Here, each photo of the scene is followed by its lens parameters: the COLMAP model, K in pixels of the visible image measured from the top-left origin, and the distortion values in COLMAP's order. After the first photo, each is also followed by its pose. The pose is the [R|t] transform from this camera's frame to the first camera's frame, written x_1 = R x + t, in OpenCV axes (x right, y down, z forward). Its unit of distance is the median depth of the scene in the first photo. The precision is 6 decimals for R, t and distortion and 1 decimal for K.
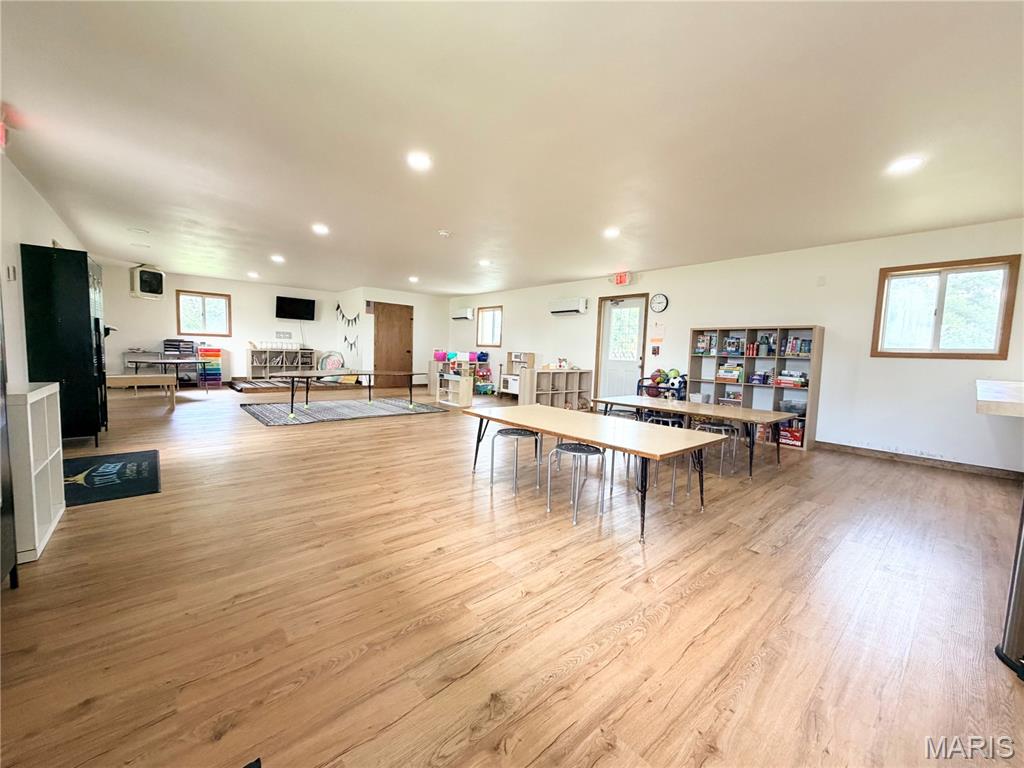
lens RADIAL K [[407.9, 0, 508.7], [0, 407.9, 386.2], [0, 0, 1]] dist [-0.001966, -0.000042]
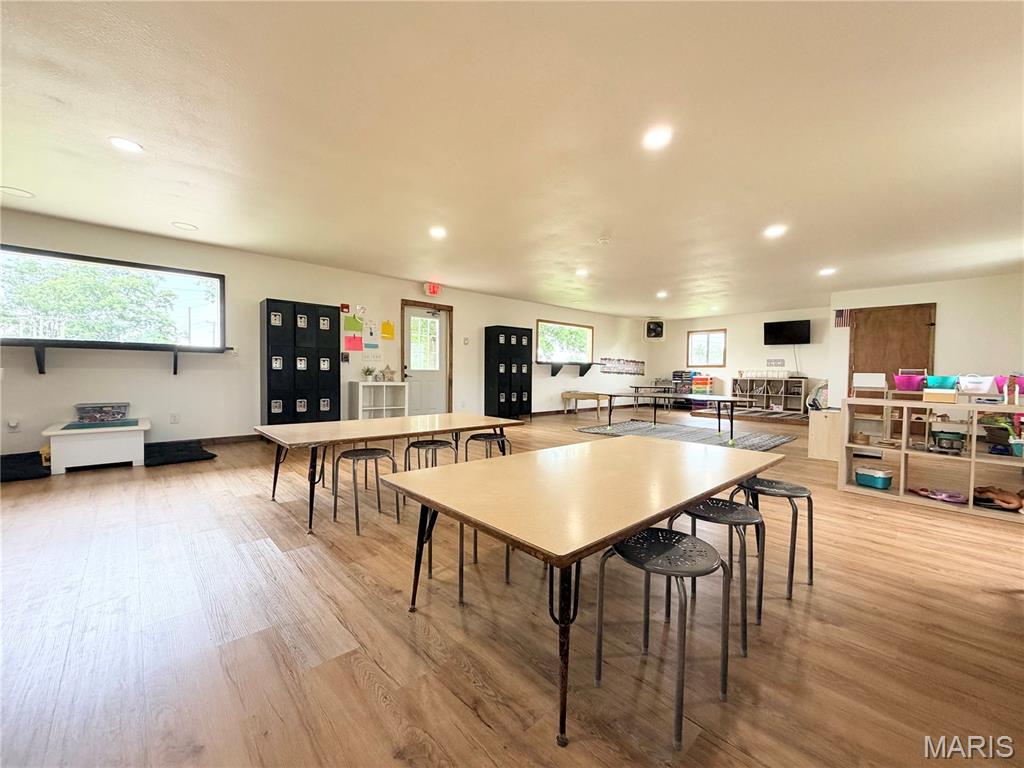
lens RADIAL K [[407.9, 0, 511.4], [0, 407.9, 389.8], [0, 0, 1]] dist [-0.001966, -0.000042]
pose [[0.041502, 0.006993, -0.999114, 0.403417], [-0.095687, 0.995407, 0.002993, -0.009220], [0.994546, 0.095478, 0.041980, 0.411815]]
